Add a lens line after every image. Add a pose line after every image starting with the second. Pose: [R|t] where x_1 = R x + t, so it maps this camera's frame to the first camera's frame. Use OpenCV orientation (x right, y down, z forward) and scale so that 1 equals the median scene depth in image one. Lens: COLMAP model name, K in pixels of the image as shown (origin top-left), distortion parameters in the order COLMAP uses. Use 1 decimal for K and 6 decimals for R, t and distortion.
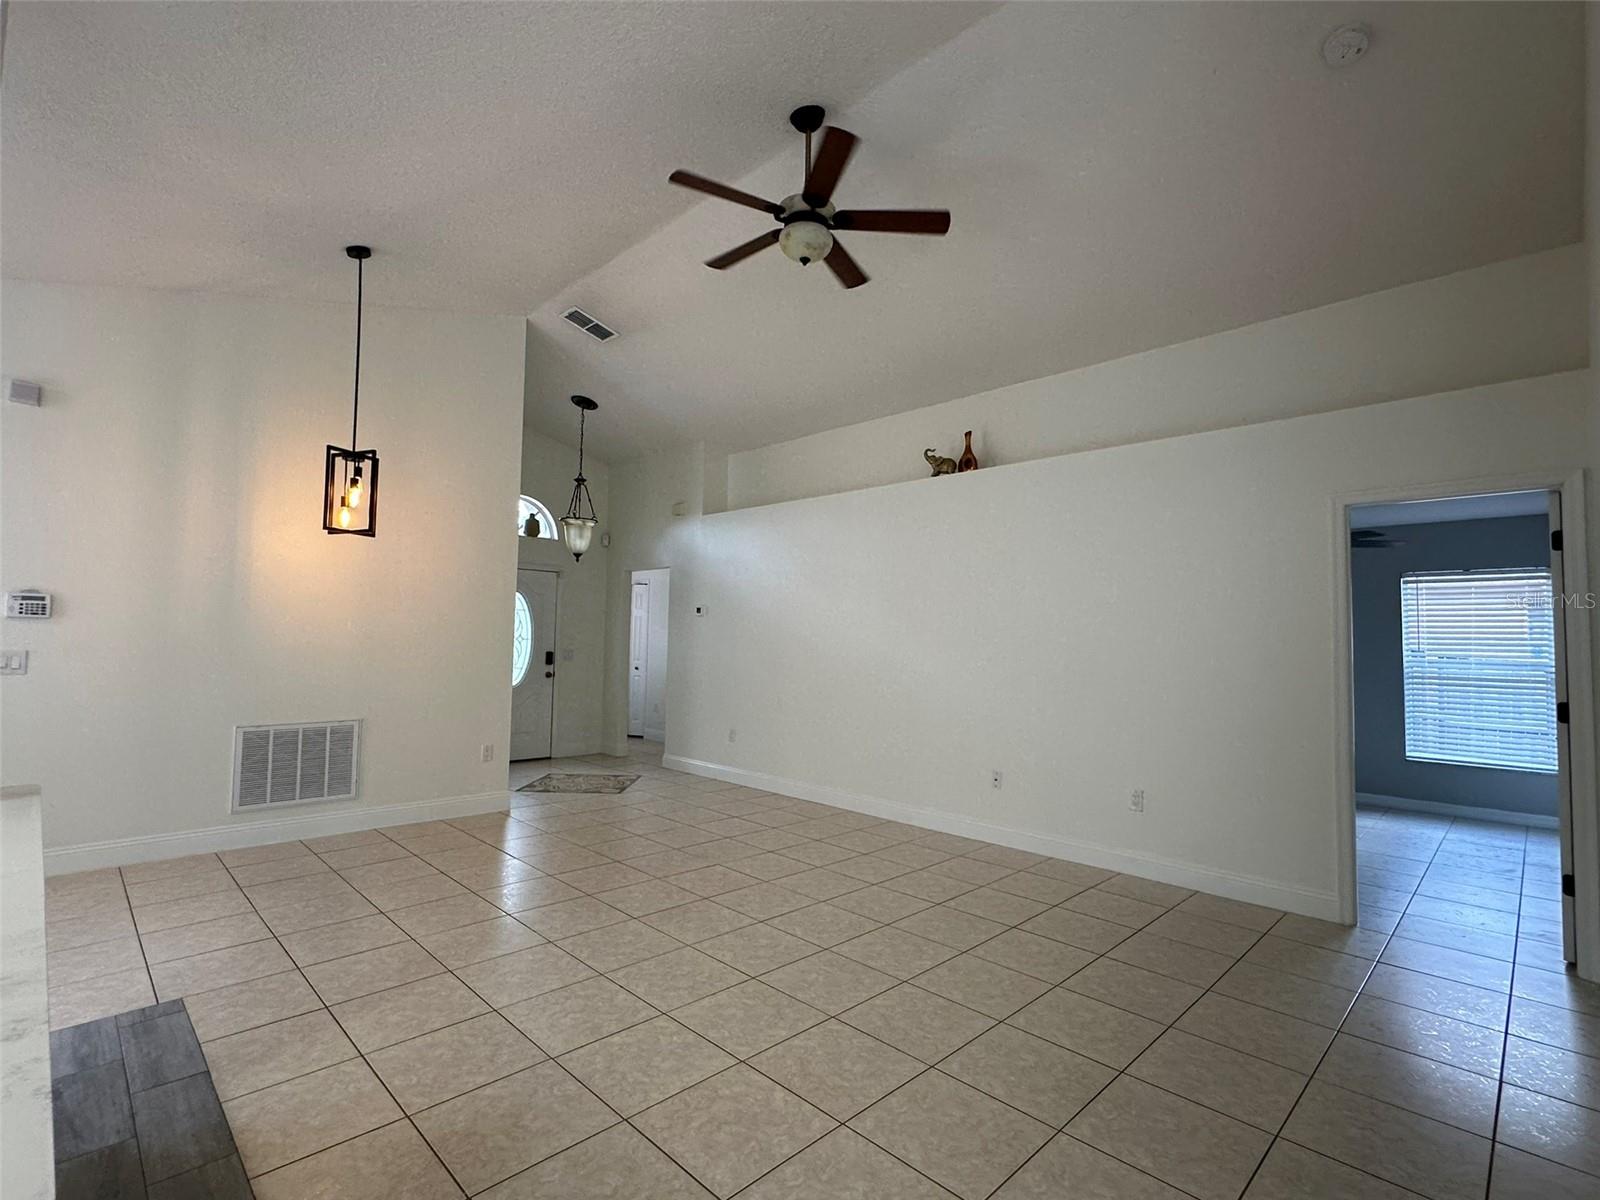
lens RADIAL K [[748.3, 0, 790.8], [0, 748.3, 597.8], [0, 0, 1]] dist [-0.002075, -0.000484]
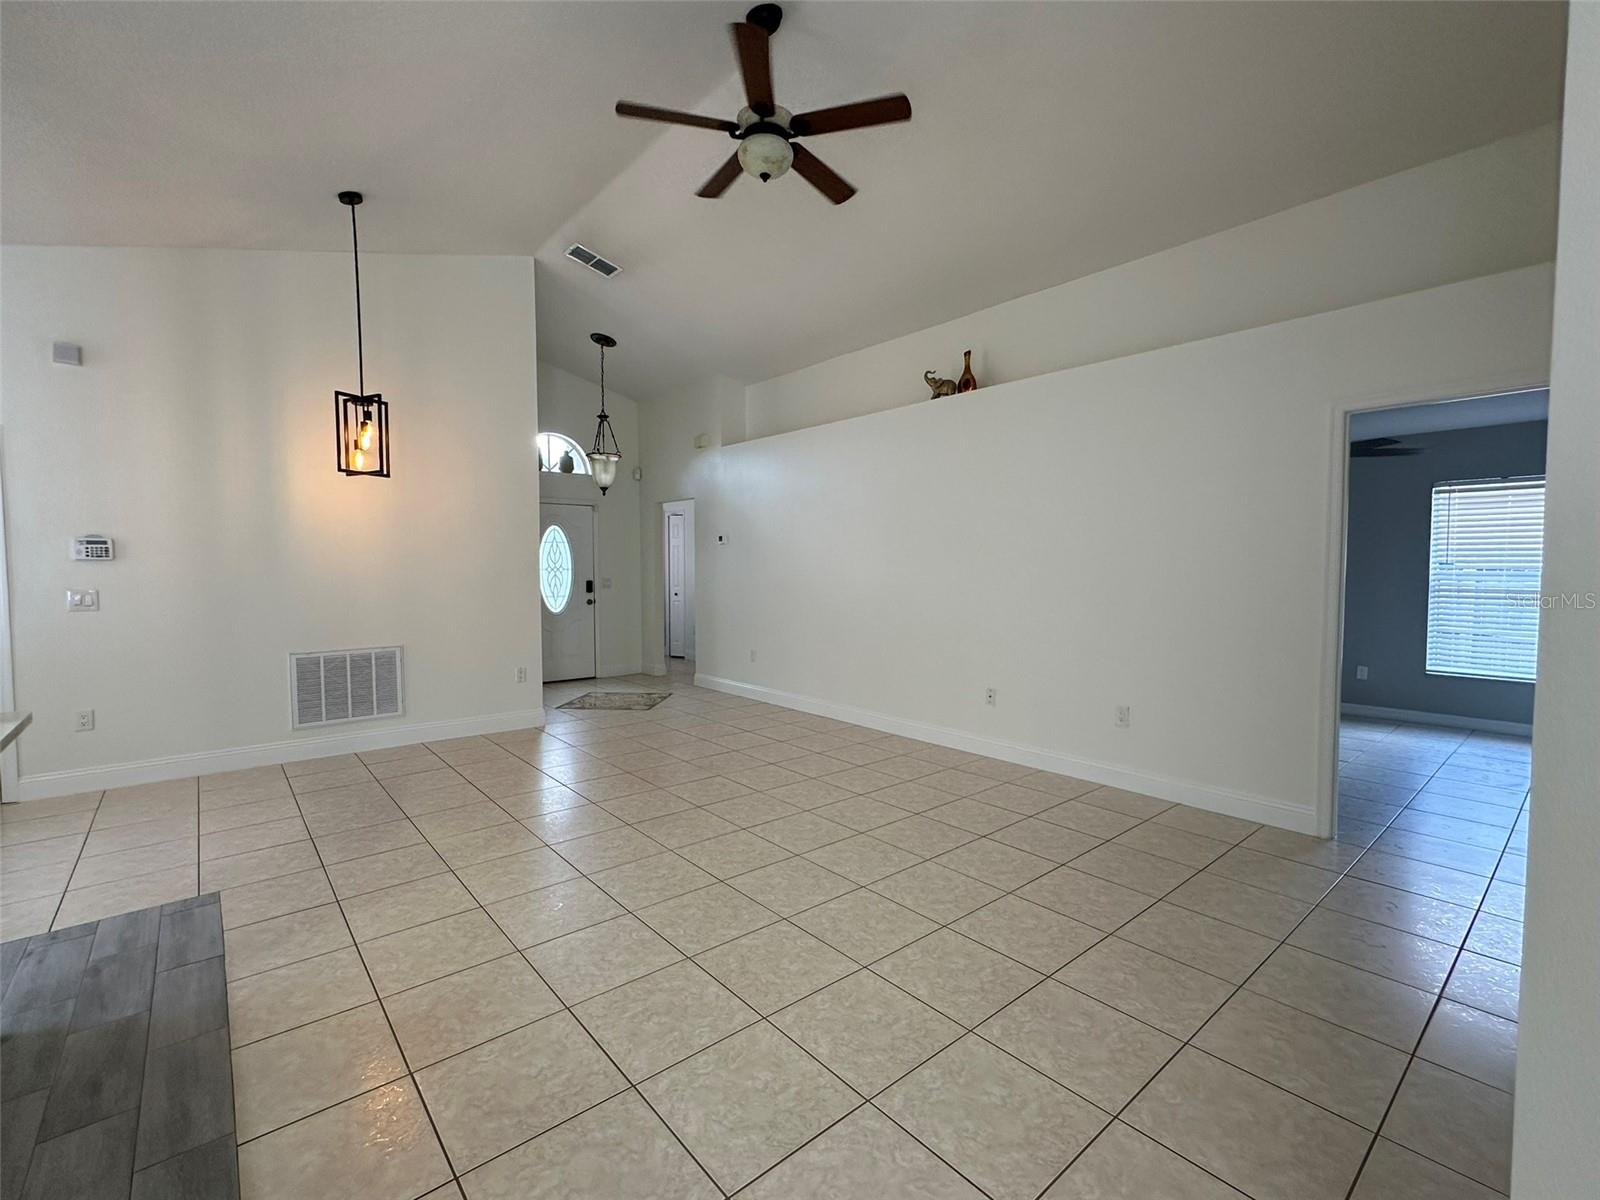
lens RADIAL K [[705.6, 0, 791.9], [0, 705.6, 595.2], [0, 0, 1]] dist [-0.001138, -0.000905]
pose [[0.996518, -0.017121, -0.081598, 0.095847], [0.025131, 0.994852, 0.098169, 0.001640], [0.079497, -0.099878, 0.991819, 0.029629]]
